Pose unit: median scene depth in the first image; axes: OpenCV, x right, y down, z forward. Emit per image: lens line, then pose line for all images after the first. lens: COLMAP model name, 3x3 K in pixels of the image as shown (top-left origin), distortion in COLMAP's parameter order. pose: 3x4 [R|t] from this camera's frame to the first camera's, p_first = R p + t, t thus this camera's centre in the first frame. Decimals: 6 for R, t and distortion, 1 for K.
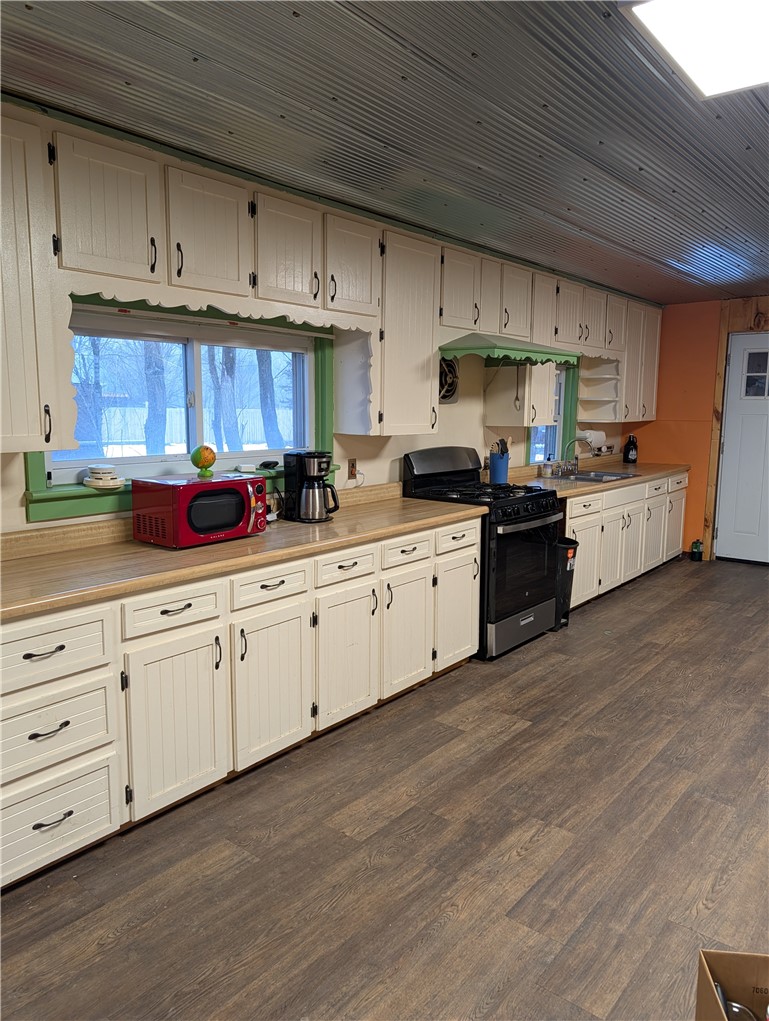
lens RADIAL K [[734.2, 0, 383.7], [0, 734.2, 502.2], [0, 0, 1]] dist [0.039752, -0.043420]
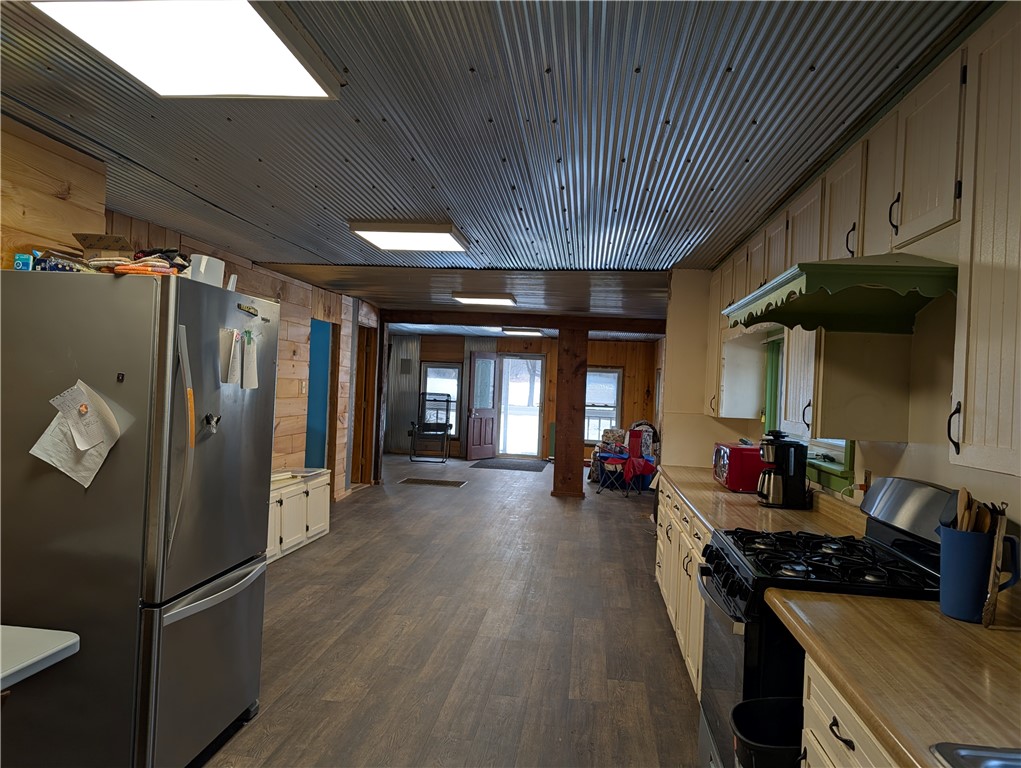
lens RADIAL K [[723.3, 0, 490.3], [0, 723.3, 383.0], [0, 0, 1]] dist [0.095579, -0.270813]
pose [[-0.854497, -0.048330, -0.517204, 0.669227], [-0.121511, 0.986636, 0.108558, -0.178159], [0.505045, 0.155608, -0.848950, 1.393340]]
